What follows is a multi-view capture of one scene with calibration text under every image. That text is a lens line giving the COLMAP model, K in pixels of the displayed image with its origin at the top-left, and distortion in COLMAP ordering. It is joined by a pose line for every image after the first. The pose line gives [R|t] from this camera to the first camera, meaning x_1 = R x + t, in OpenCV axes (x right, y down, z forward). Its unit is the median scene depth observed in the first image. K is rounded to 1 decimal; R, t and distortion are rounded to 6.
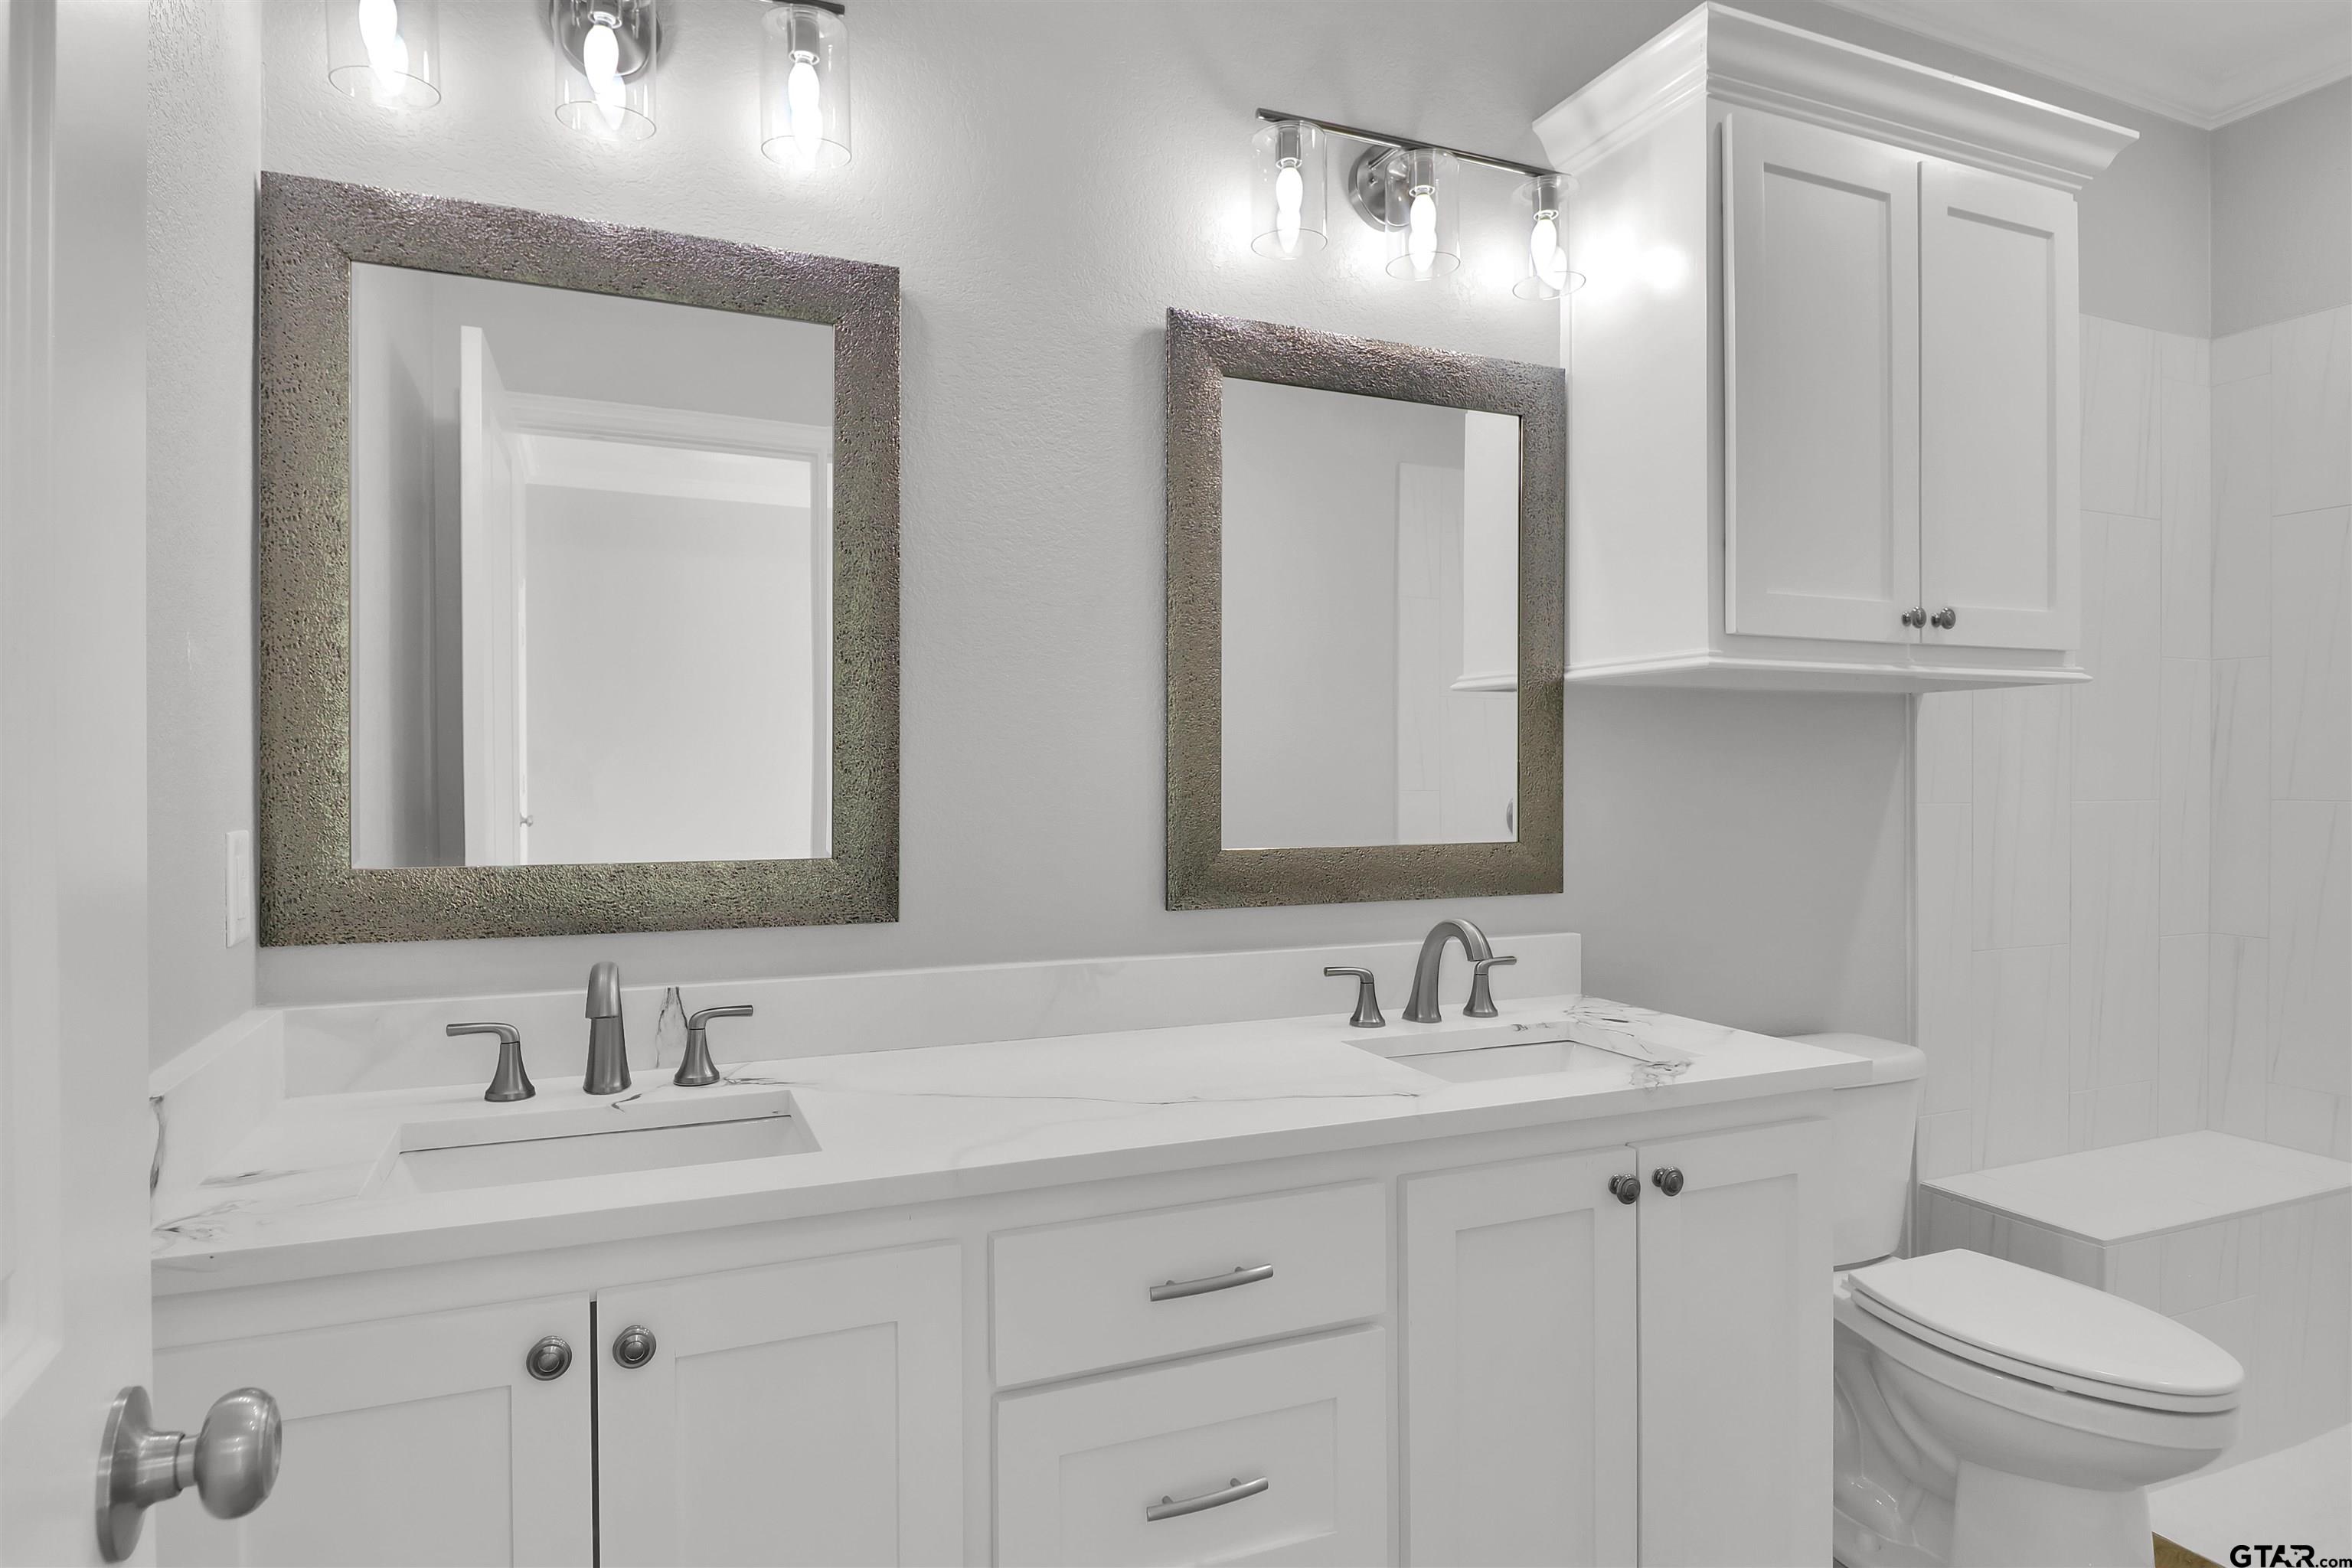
lens RADIAL K [[1329.2, 0, 1173.4], [0, 1329.2, 782.4], [0, 0, 1]] dist [-0.003643, -0.000487]
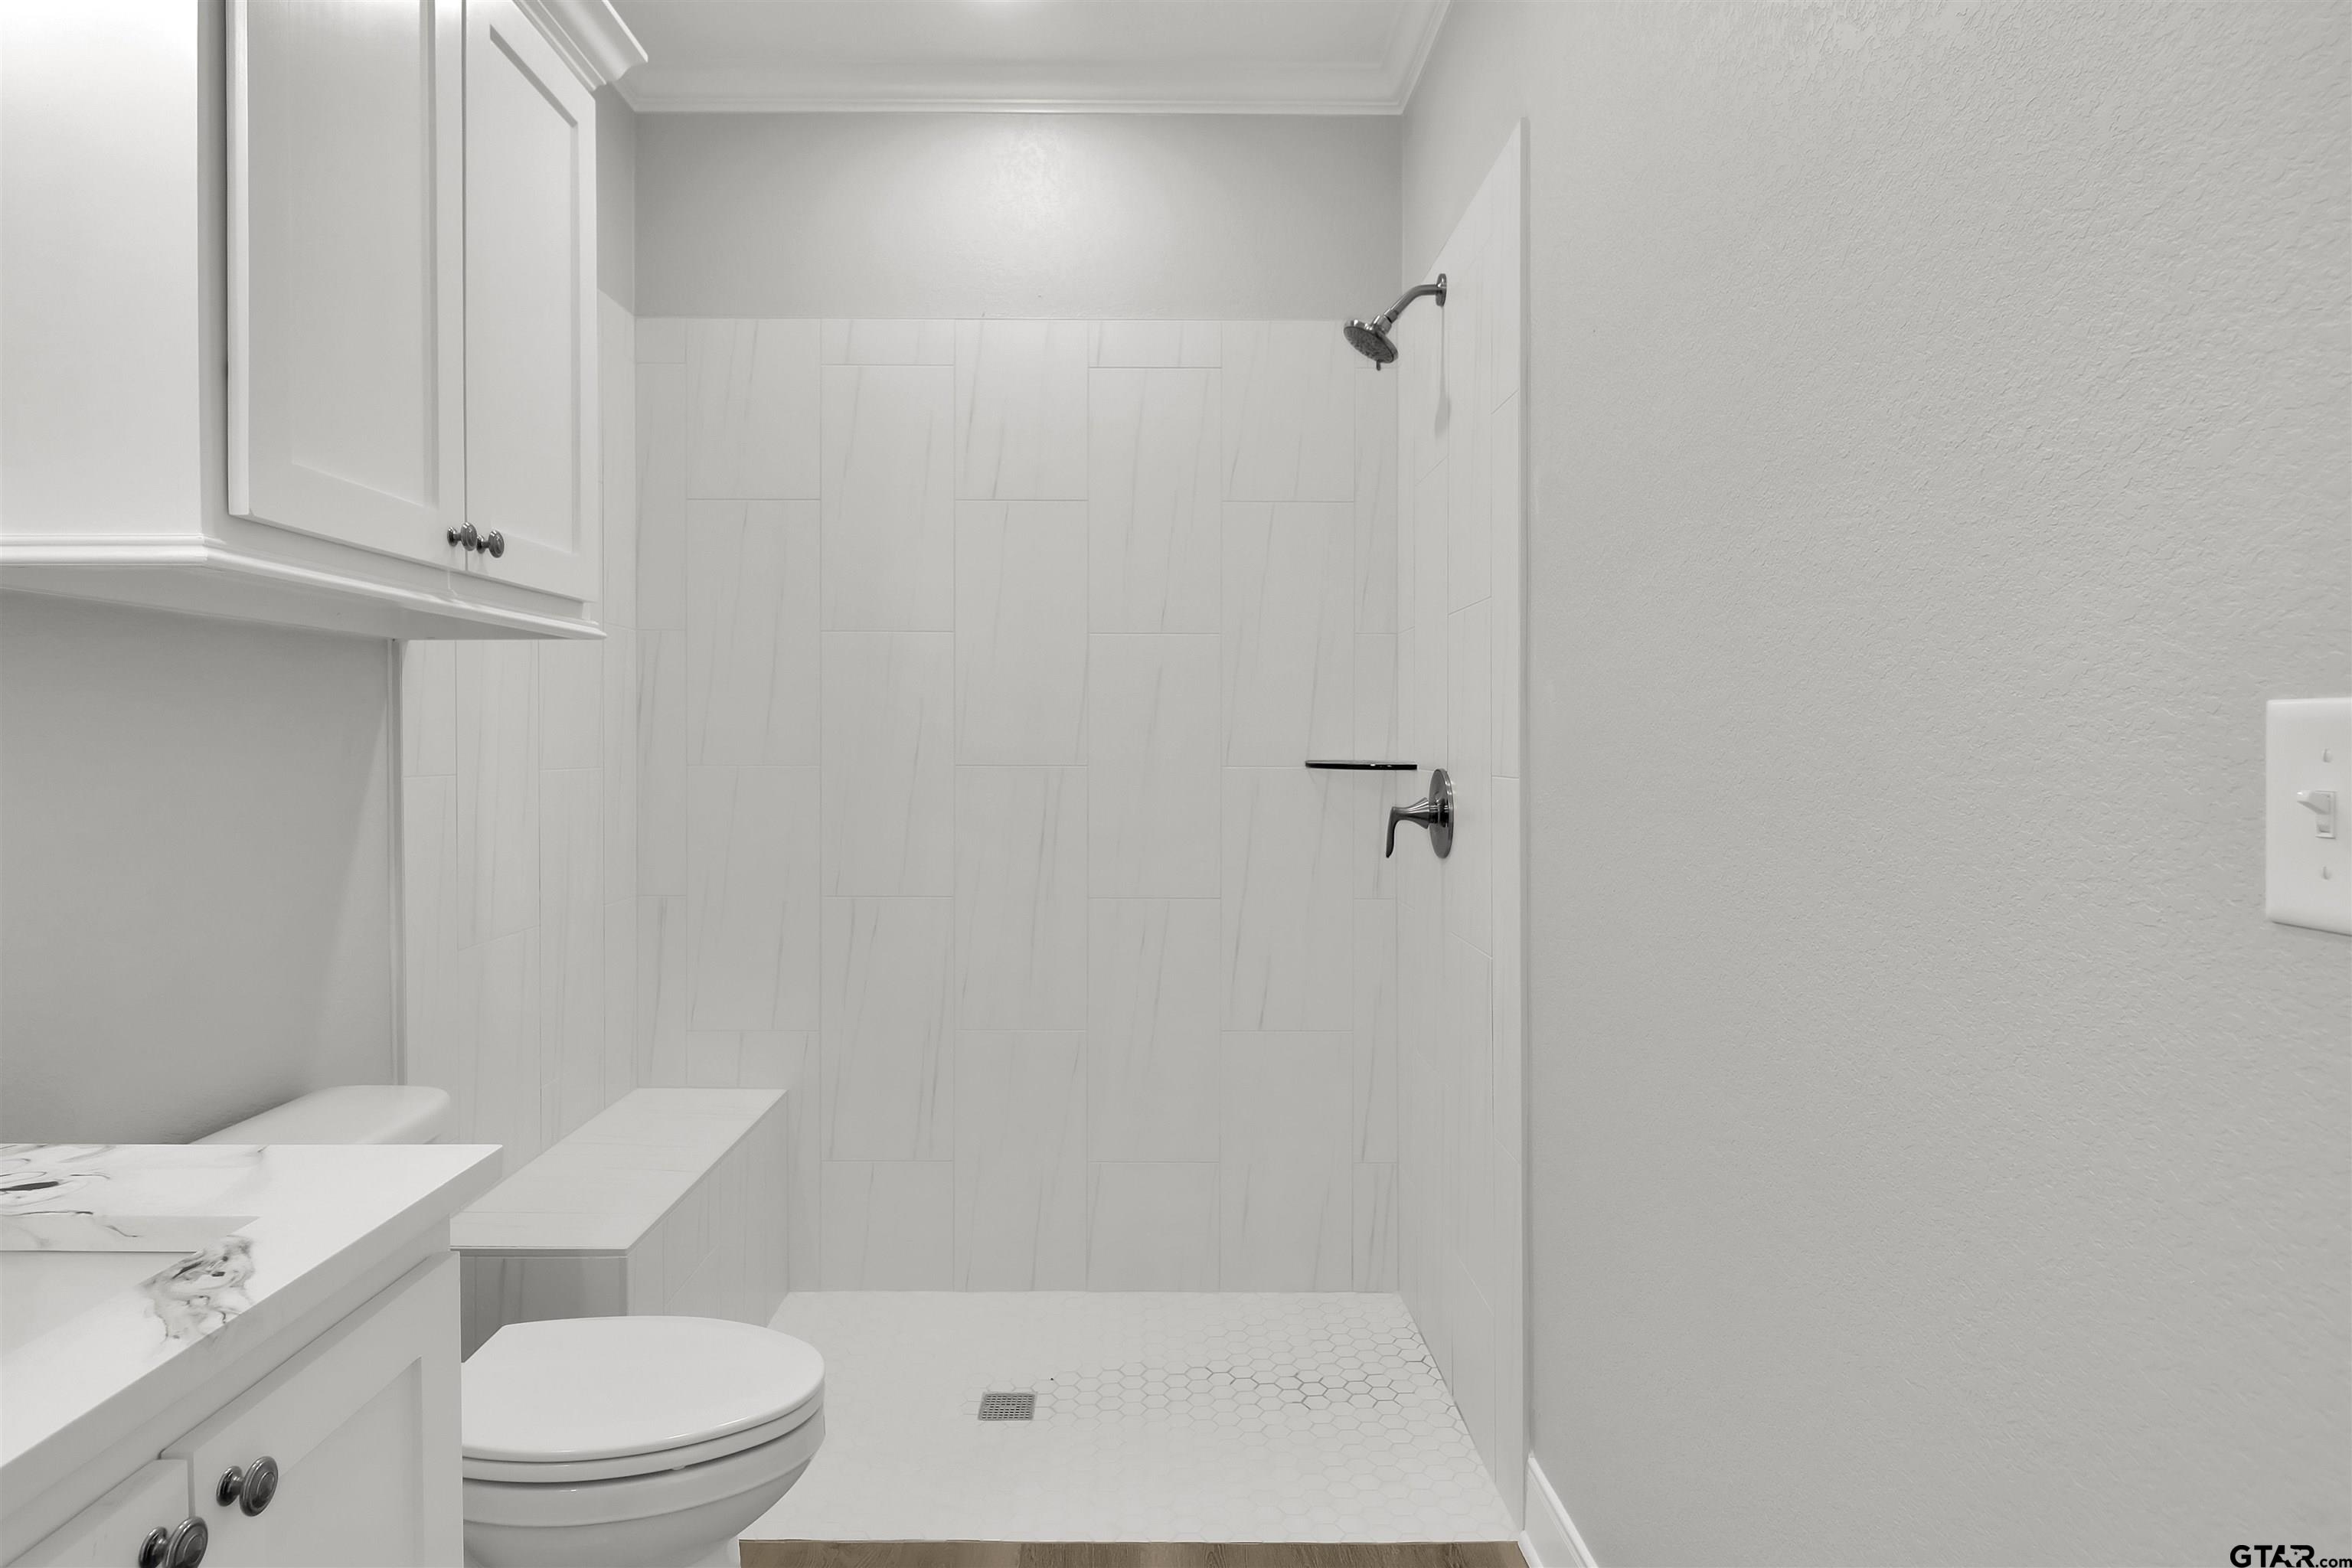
lens RADIAL K [[1329.2, 0, 1172.1], [0, 1329.2, 759.5], [0, 0, 1]] dist [-0.003643, -0.000487]
pose [[0.412734, -0.009794, 0.910799, 0.026179], [0.001593, 0.999948, 0.010031, -0.002252], [-0.910850, -0.002689, 0.412728, 0.303925]]
